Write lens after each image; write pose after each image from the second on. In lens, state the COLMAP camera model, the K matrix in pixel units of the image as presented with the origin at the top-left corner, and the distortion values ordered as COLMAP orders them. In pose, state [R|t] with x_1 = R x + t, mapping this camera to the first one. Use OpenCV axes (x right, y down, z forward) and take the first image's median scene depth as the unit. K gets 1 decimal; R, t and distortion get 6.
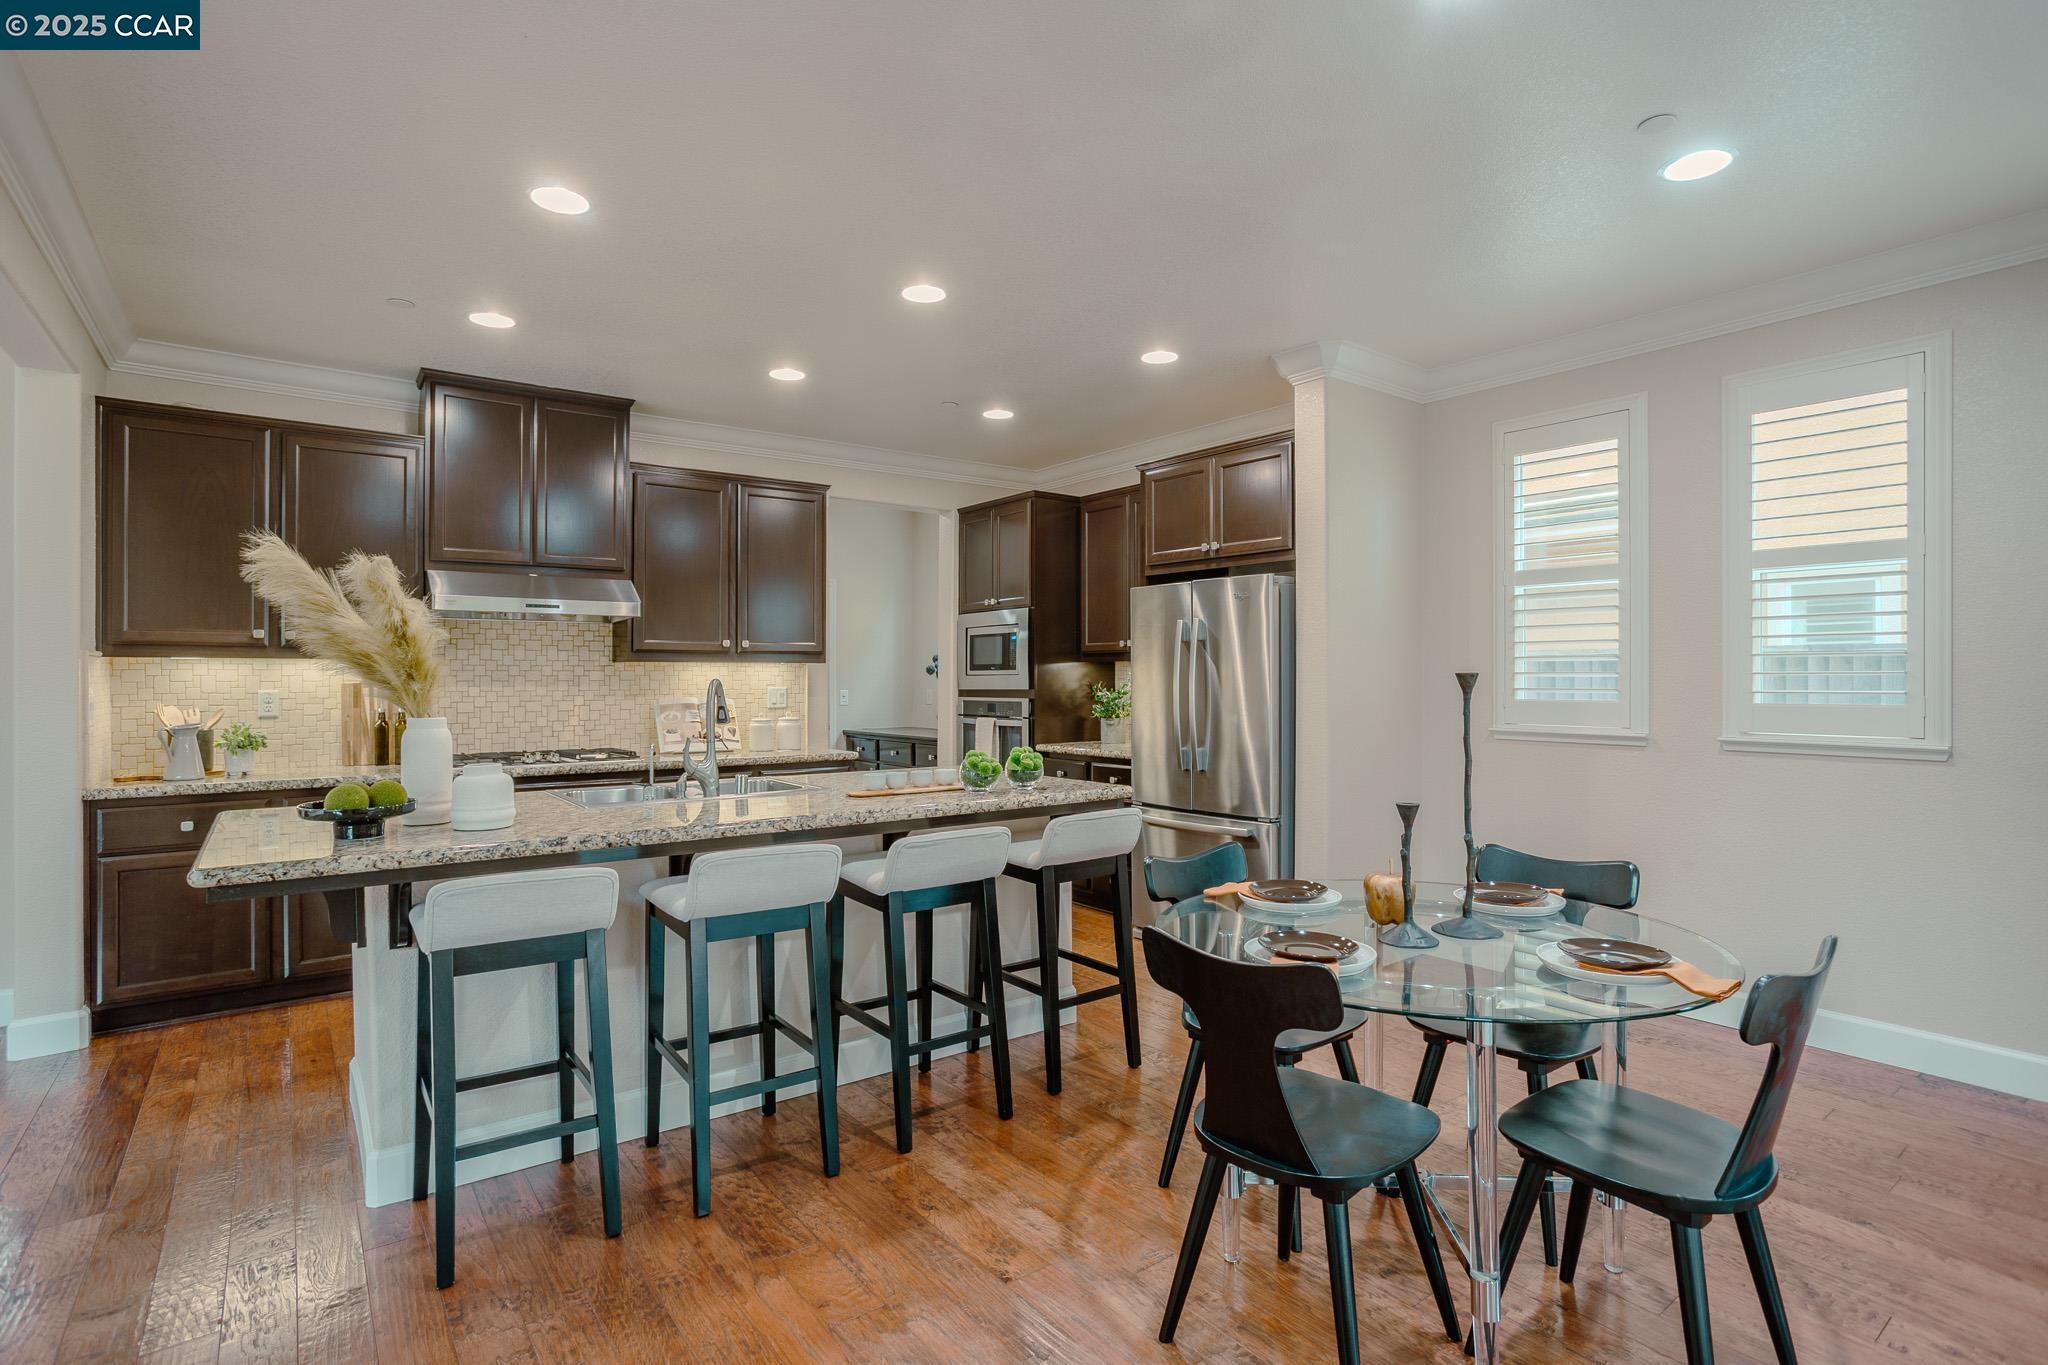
lens RADIAL K [[1014.5, 0, 1007.1], [0, 1014.5, 674.9], [0, 0, 1]] dist [-0.041866, 0.026253]
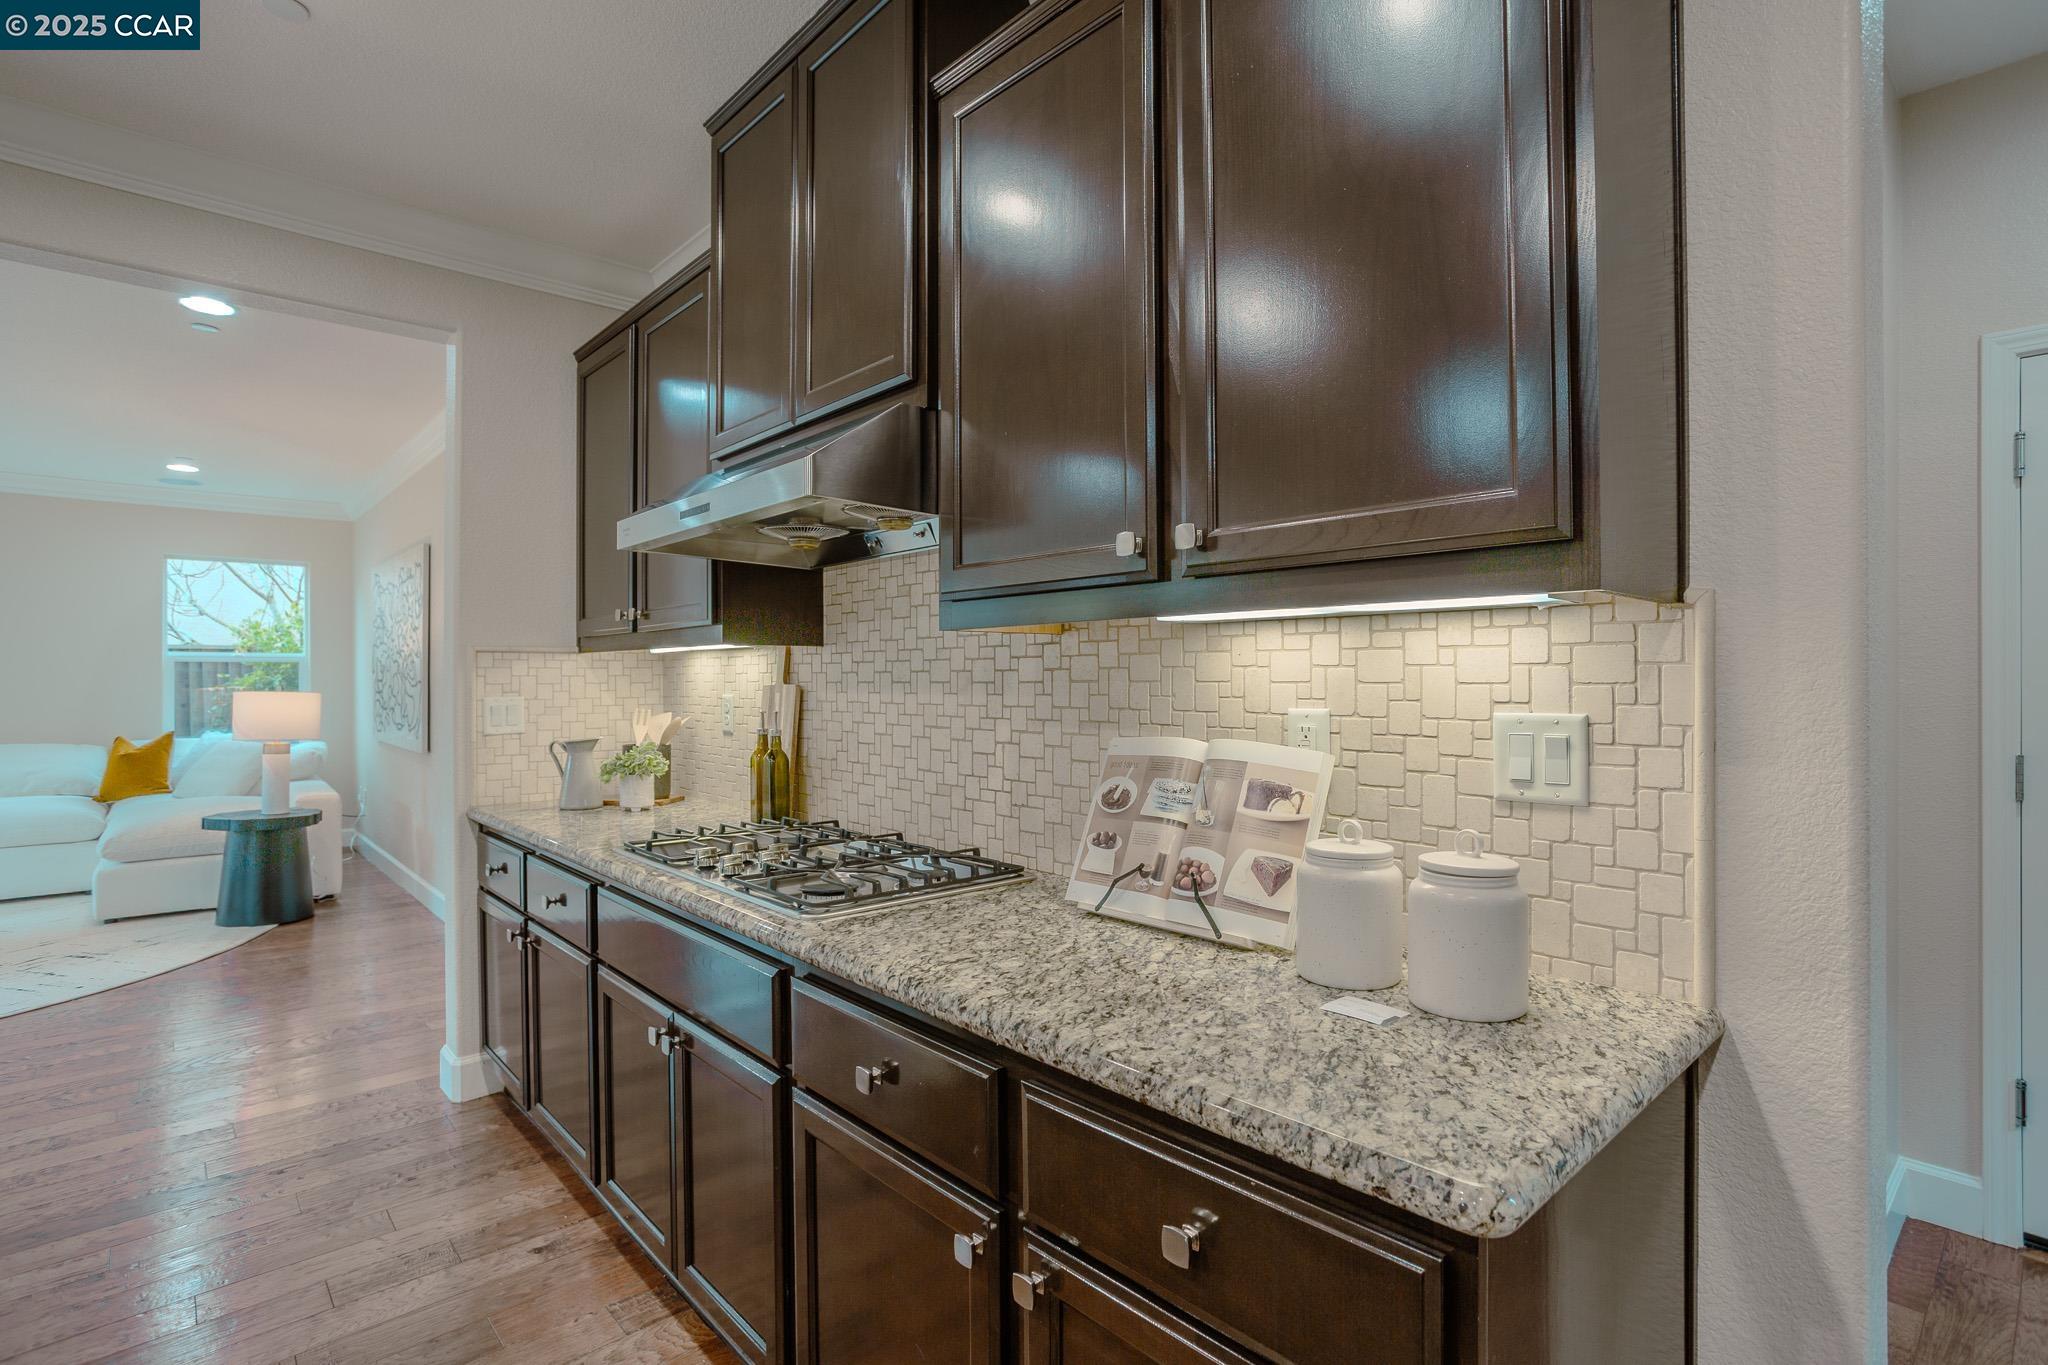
lens RADIAL K [[1006.4, 0, 1011.5], [0, 1006.4, 675.5], [0, 0, 1]] dist [-0.051566, 0.026575]
pose [[0.095288, -0.001530, -0.995449, -0.018329], [0.007176, 0.999974, -0.000850, 0.003815], [0.995424, -0.007063, 0.095297, 1.089358]]
